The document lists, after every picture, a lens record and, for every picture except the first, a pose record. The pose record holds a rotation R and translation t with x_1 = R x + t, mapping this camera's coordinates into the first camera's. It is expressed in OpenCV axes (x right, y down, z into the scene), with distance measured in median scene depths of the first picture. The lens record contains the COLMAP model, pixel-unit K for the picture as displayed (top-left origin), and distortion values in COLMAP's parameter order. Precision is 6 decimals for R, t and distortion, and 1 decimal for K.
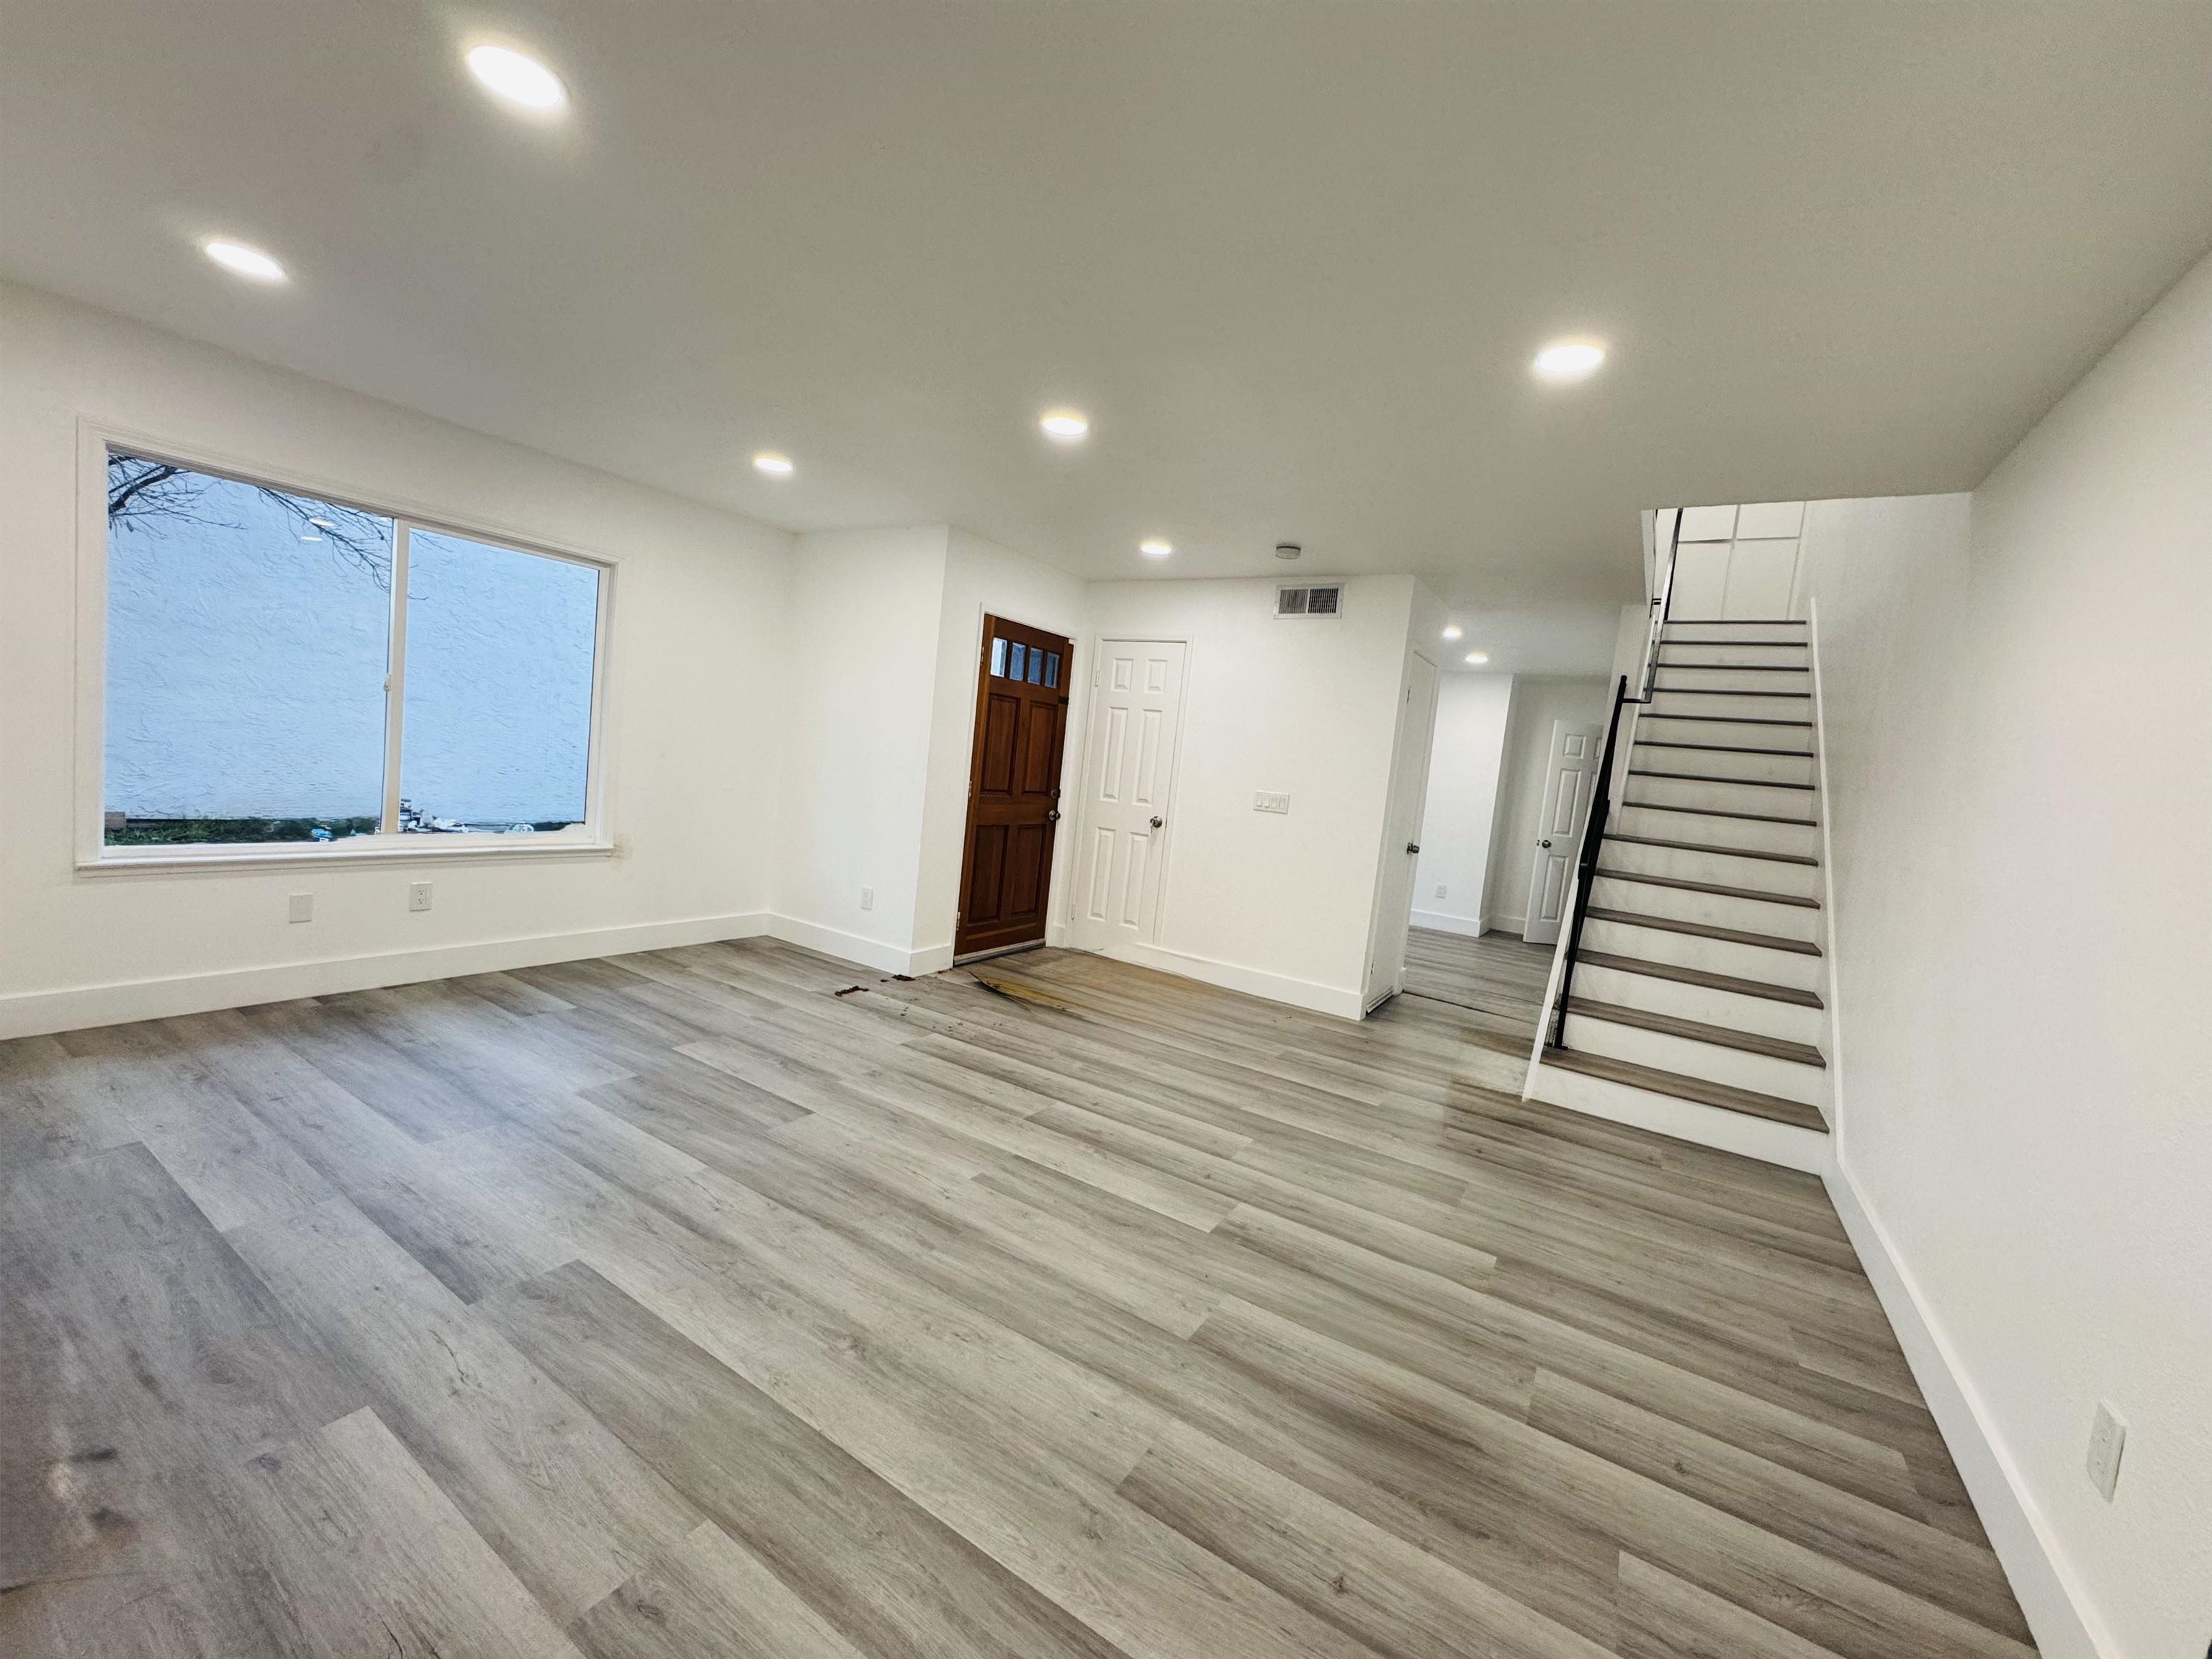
lens RADIAL K [[884.4, 0, 1112.5], [0, 884.4, 828.1], [0, 0, 1]] dist [-0.000926, -0.000026]
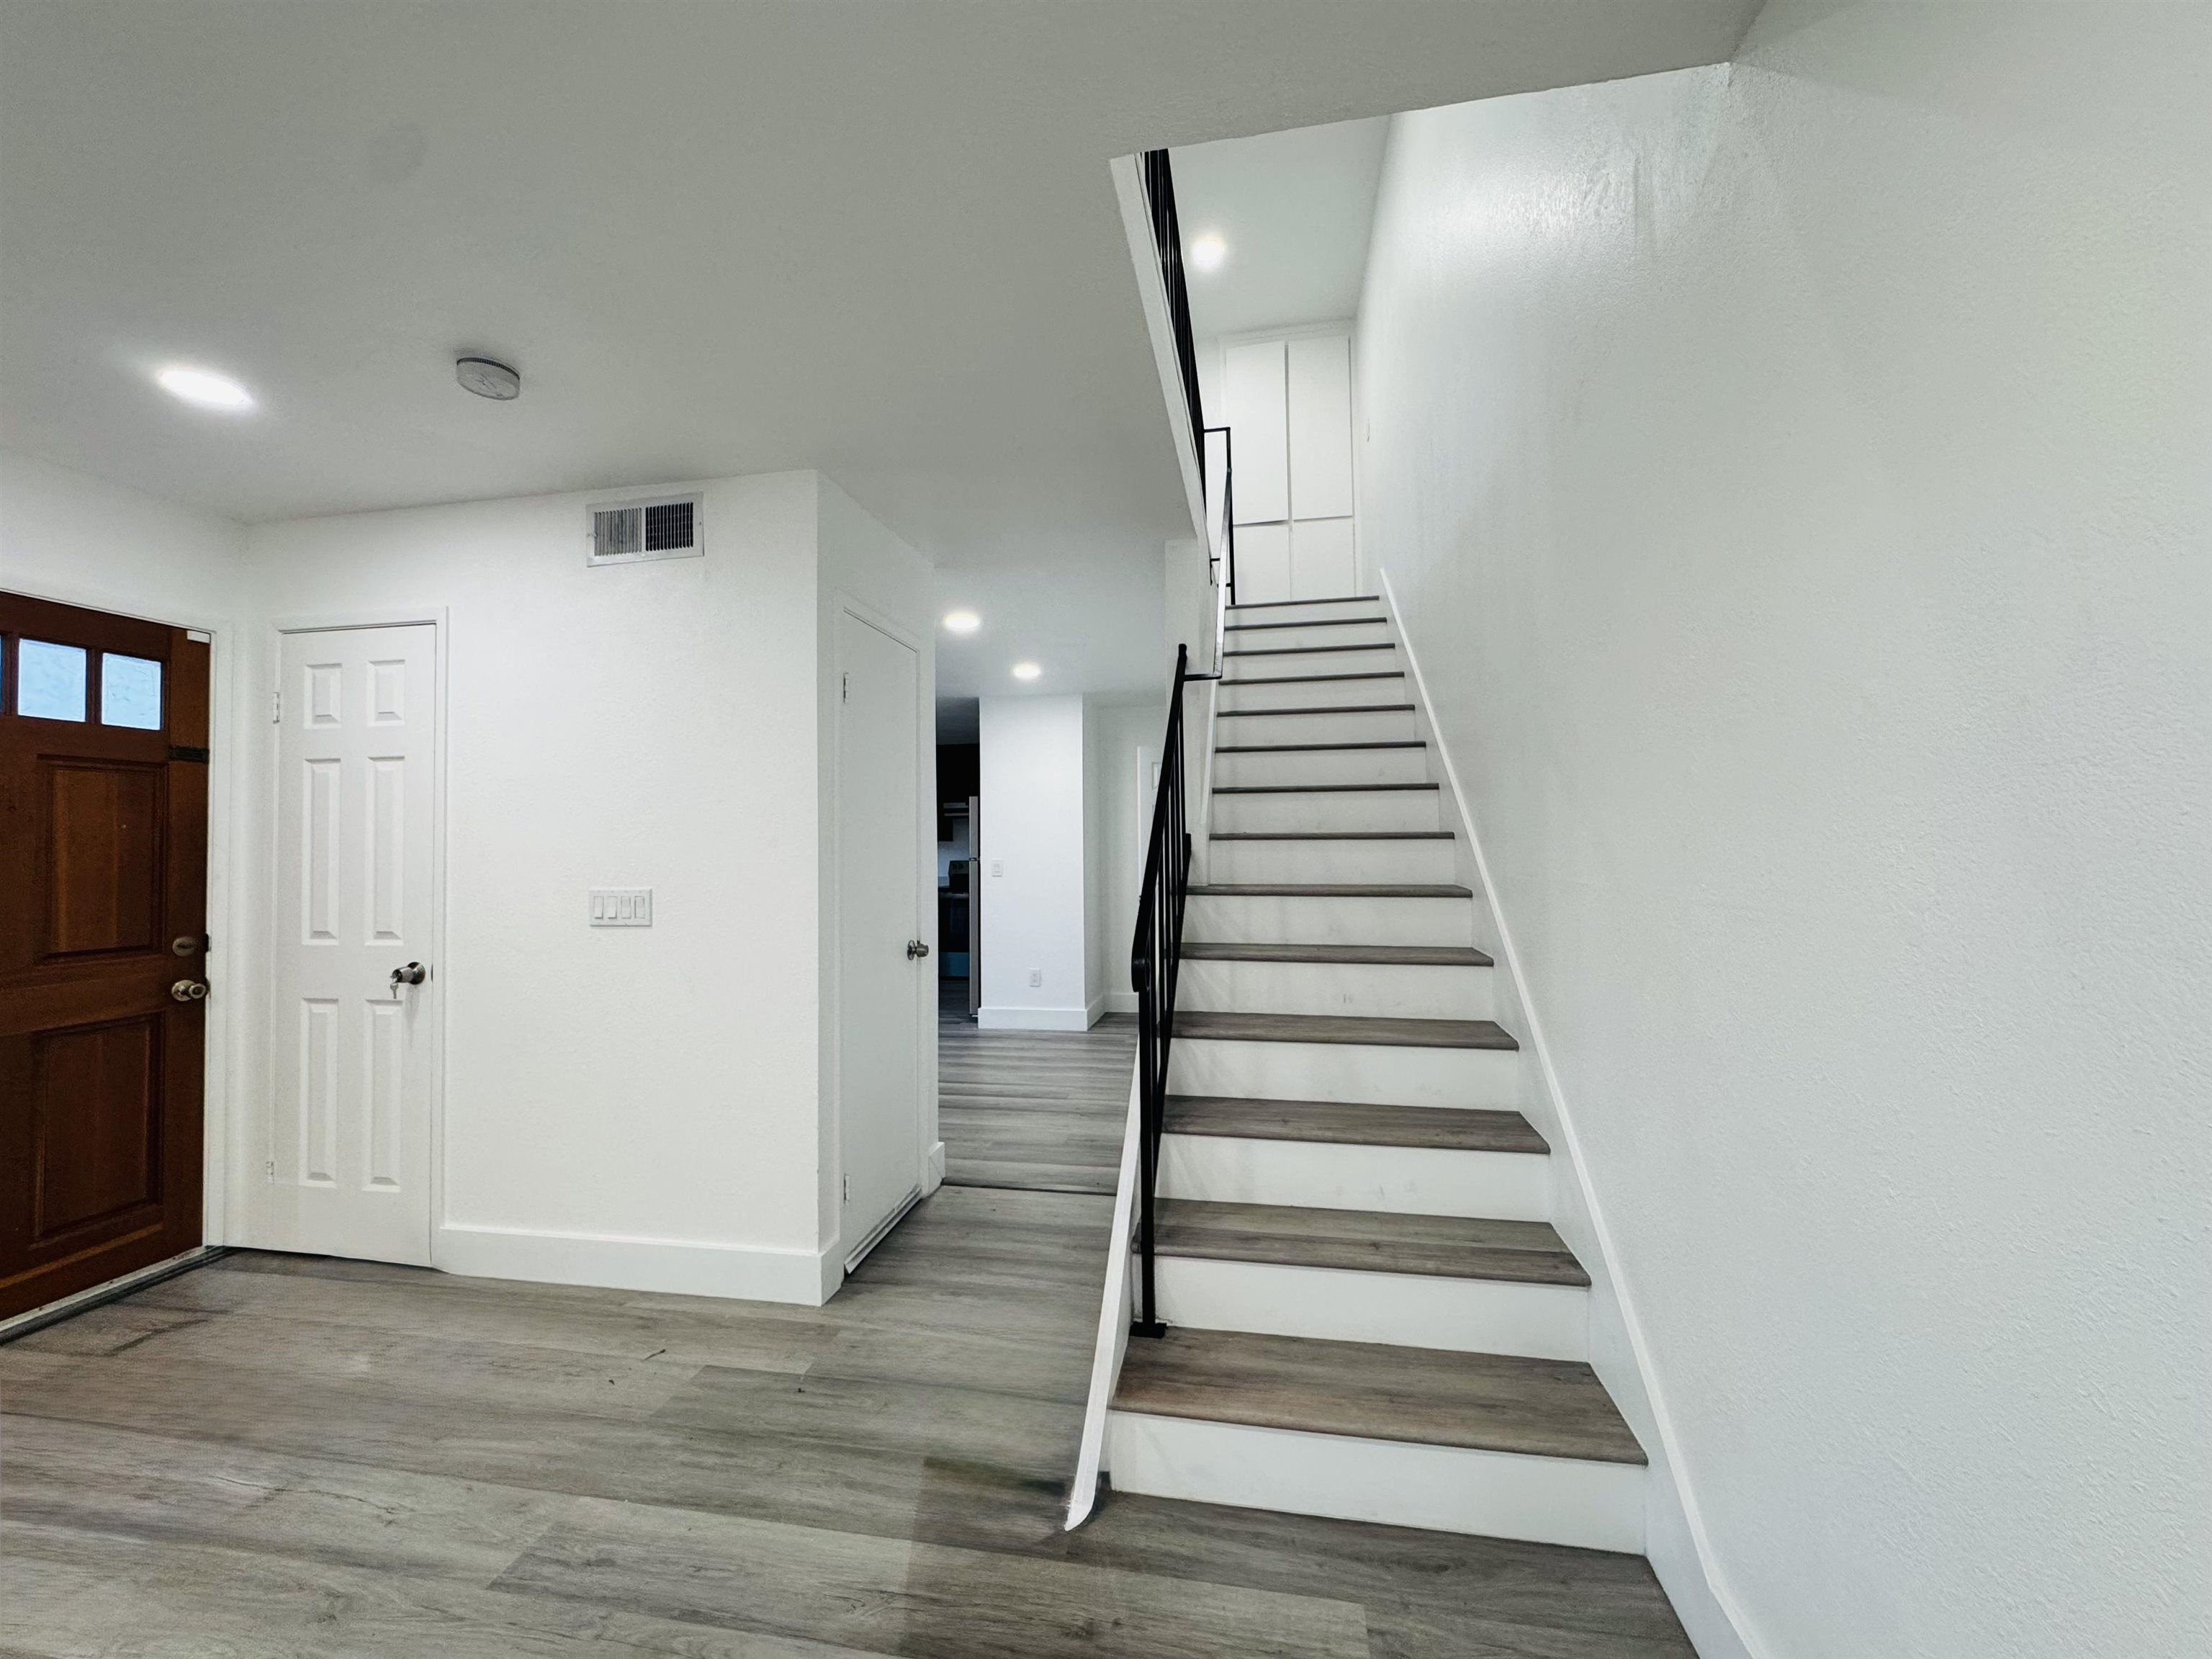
lens RADIAL K [[884.4, 0, 1111.3], [0, 884.4, 830.5], [0, 0, 1]] dist [-0.000926, -0.000026]
pose [[0.922004, -0.105467, 0.372540, 0.299134], [0.135360, 0.989272, -0.054941, -0.007449], [-0.362749, 0.101083, 0.926389, 0.469891]]
